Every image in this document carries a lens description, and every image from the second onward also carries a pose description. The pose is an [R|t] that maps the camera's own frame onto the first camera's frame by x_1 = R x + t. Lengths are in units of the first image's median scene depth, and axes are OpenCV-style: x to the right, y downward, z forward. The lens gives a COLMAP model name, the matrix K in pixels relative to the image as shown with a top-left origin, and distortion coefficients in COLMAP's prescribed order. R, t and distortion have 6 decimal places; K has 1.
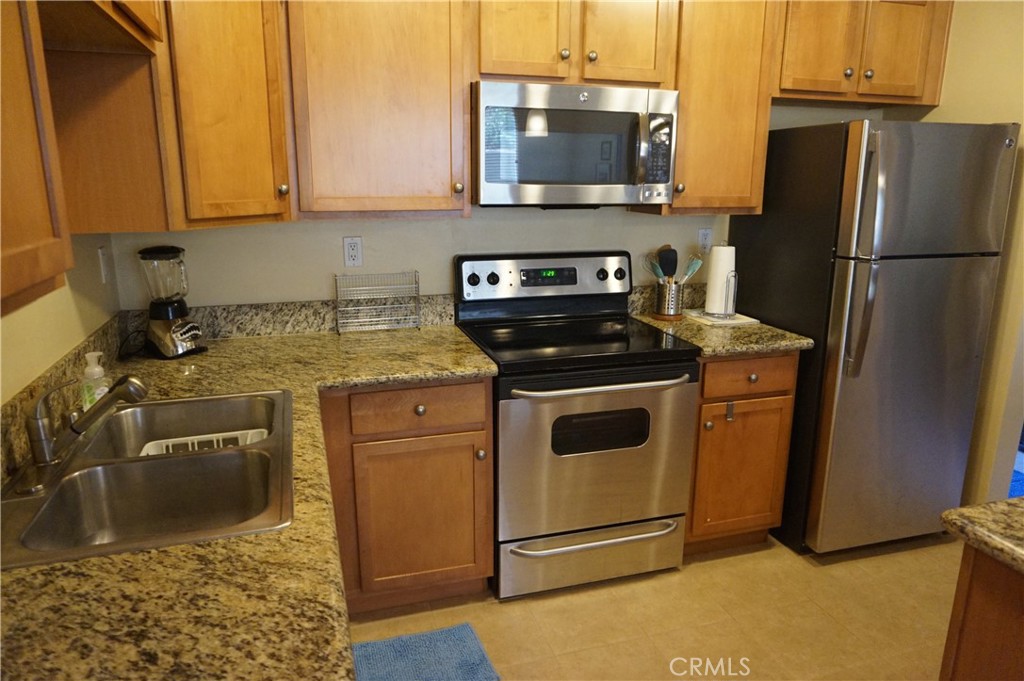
lens RADIAL K [[700.8, 0, 511.9], [0, 700.8, 341.6], [0, 0, 1]] dist [-0.012858, 0.001185]
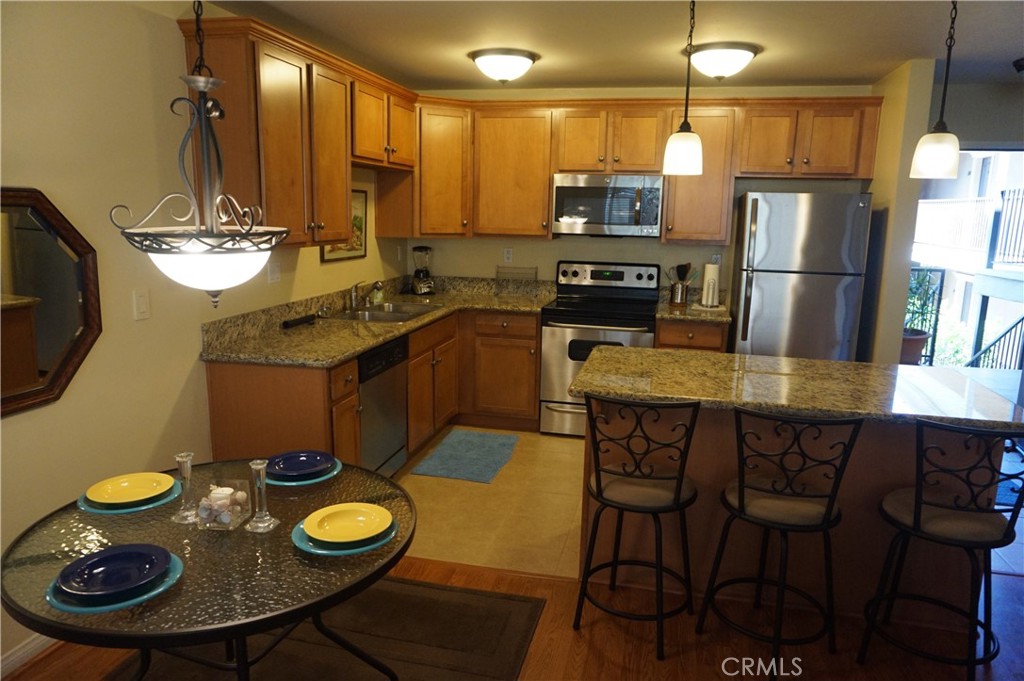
lens RADIAL K [[700.8, 0, 513.3], [0, 700.8, 341.7], [0, 0, 1]] dist [-0.012858, 0.001185]
pose [[0.860117, 0.105557, -0.499056, 0.882012], [-0.137006, 0.990211, -0.026686, 0.182756], [0.491353, 0.091326, 0.866159, -0.770704]]
